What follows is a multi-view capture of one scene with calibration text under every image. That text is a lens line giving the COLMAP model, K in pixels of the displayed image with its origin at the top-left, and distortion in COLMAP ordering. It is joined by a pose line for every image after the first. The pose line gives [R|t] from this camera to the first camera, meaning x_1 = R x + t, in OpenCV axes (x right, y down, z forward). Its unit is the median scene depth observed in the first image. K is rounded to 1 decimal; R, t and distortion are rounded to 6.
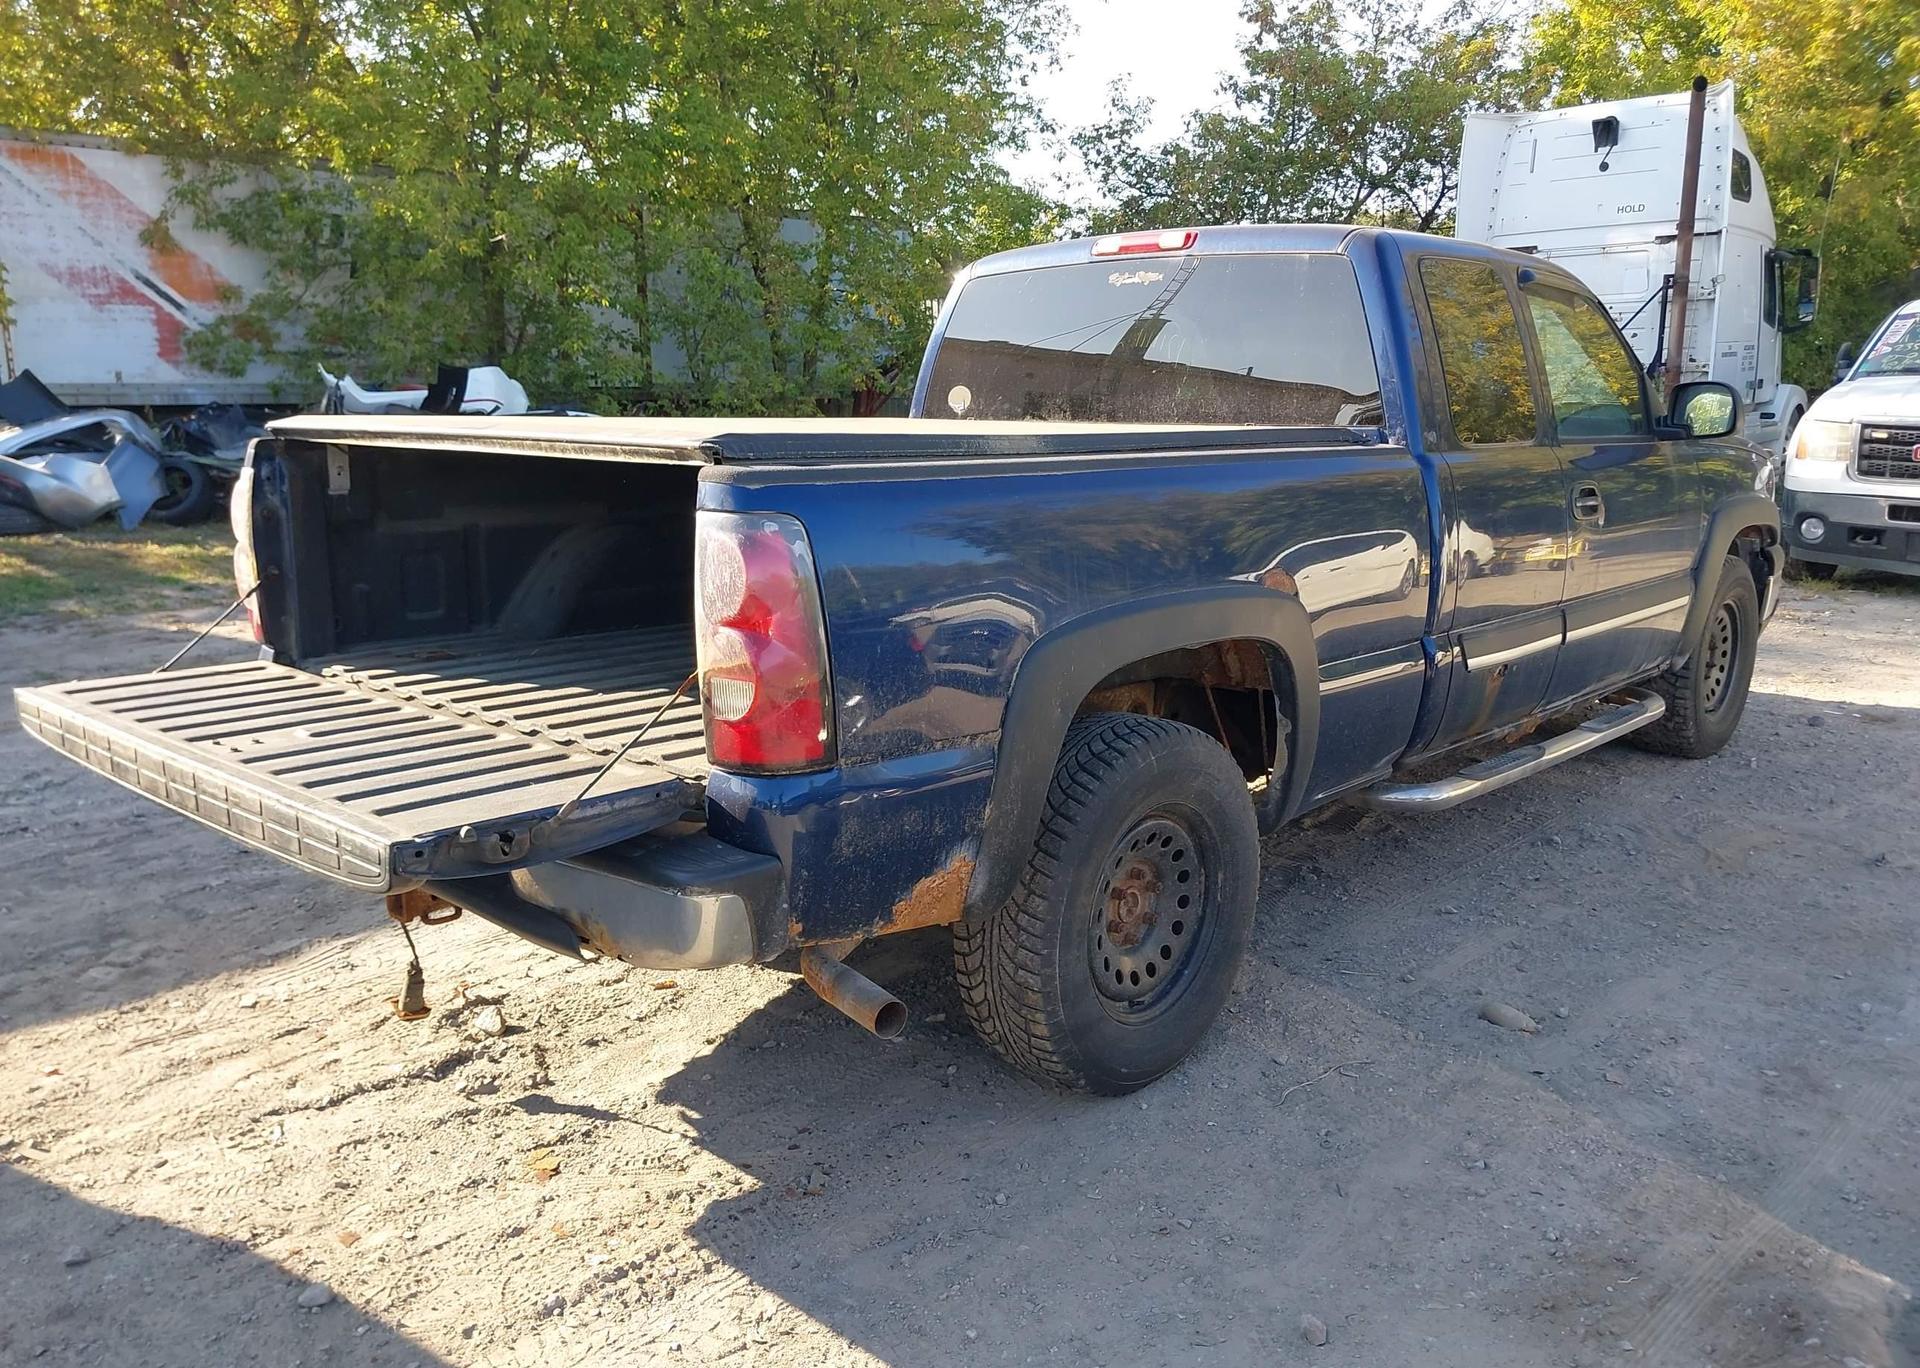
lens RADIAL K [[1513.6, 0, 1013.0], [0, 1513.6, 685.2], [0, 0, 1]] dist [0.005442, -0.008741]
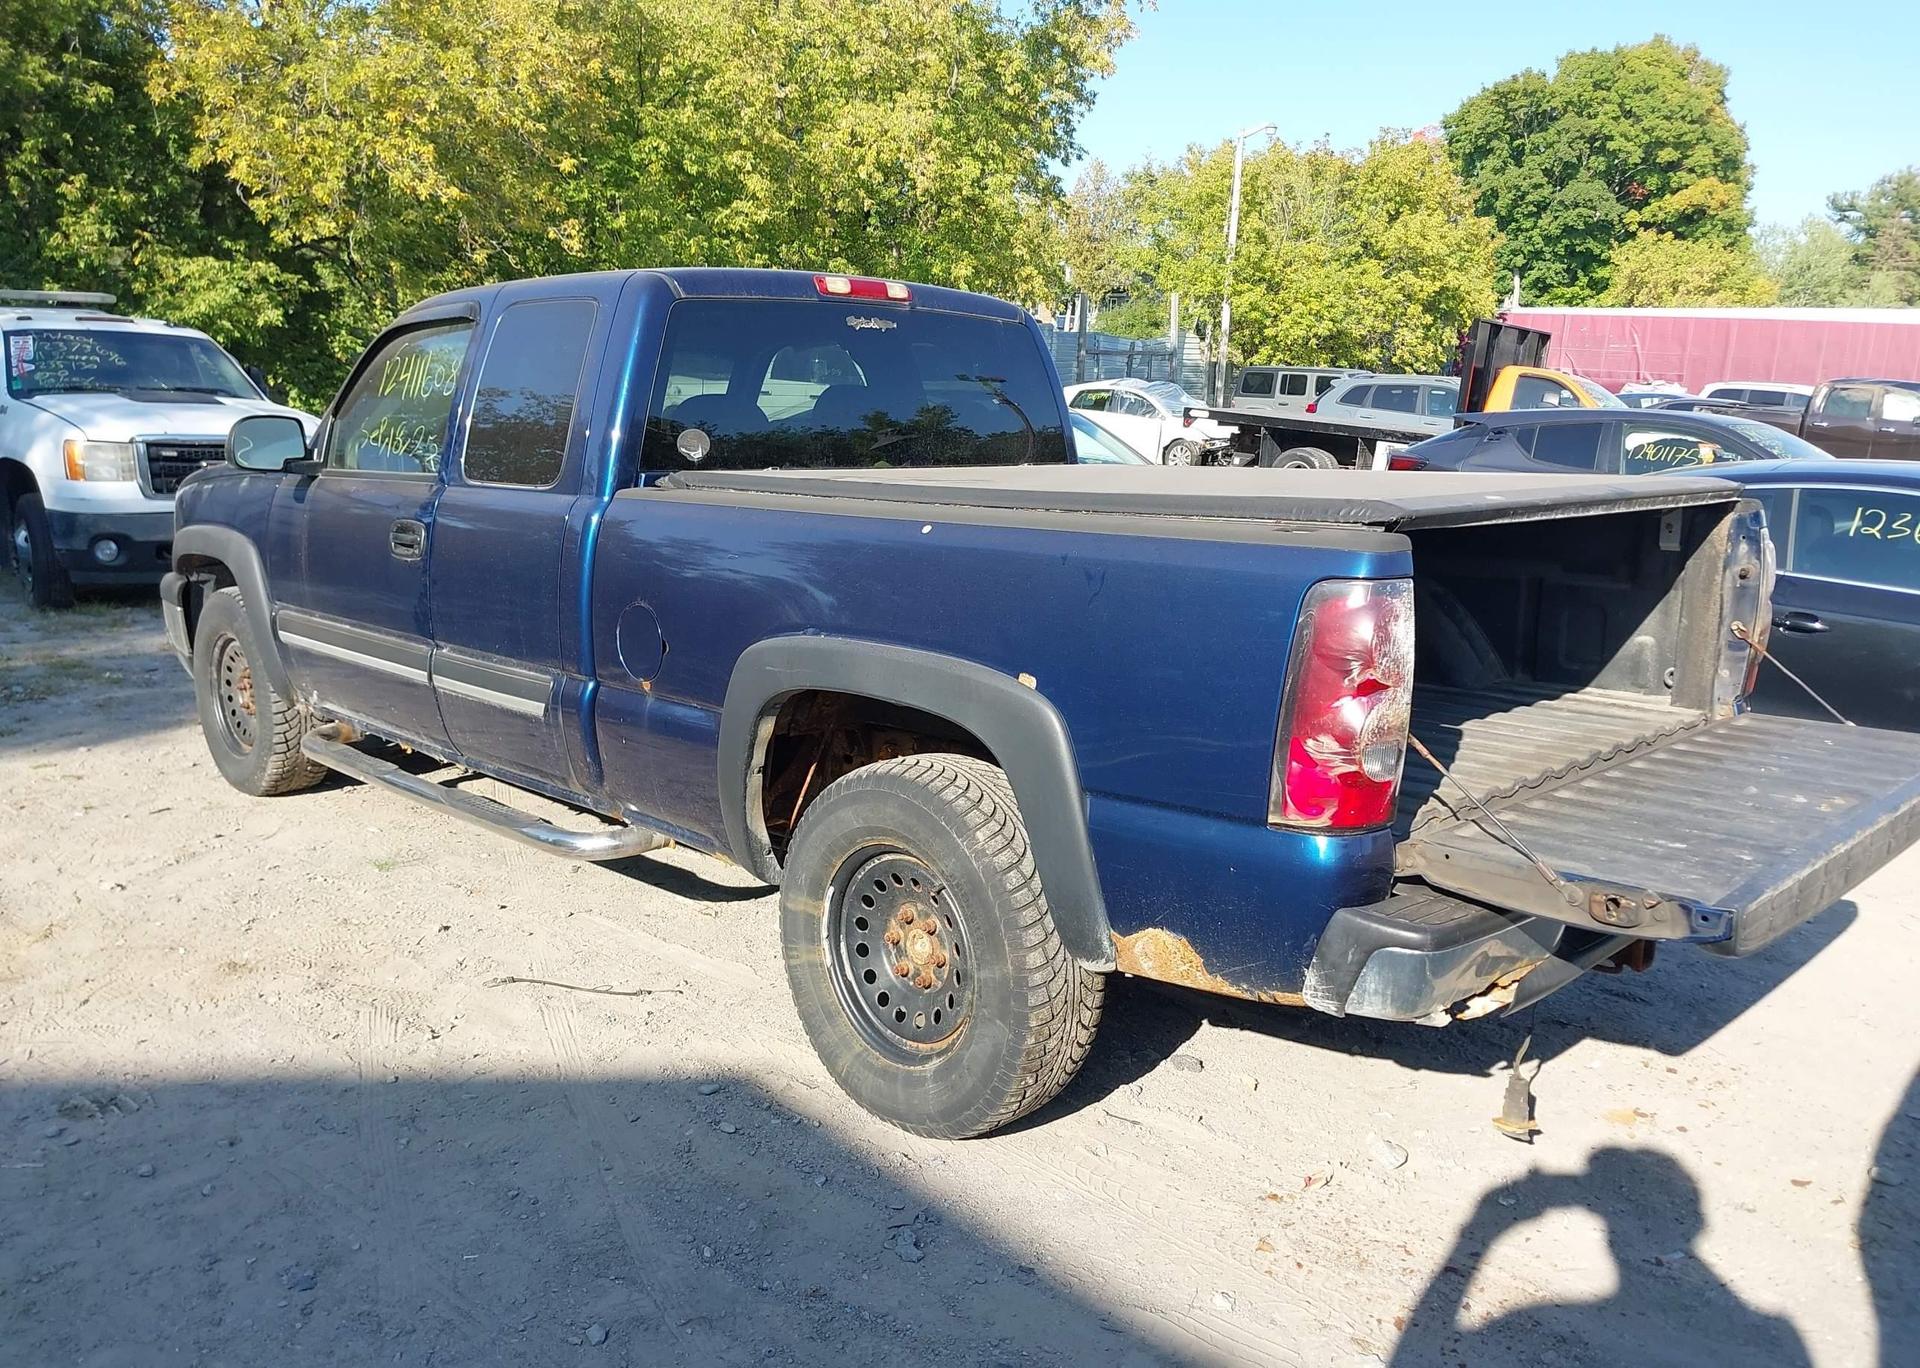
lens RADIAL K [[1515.3, 0, 960.0], [0, 1515.3, 684.0], [0, 0, 1]] dist [0.012505, -0.012939]
pose [[0.058518, -0.181820, 0.981589, -1.053261], [0.183515, 0.968477, 0.168450, -0.216169], [-0.981274, 0.170279, 0.090040, 0.995345]]
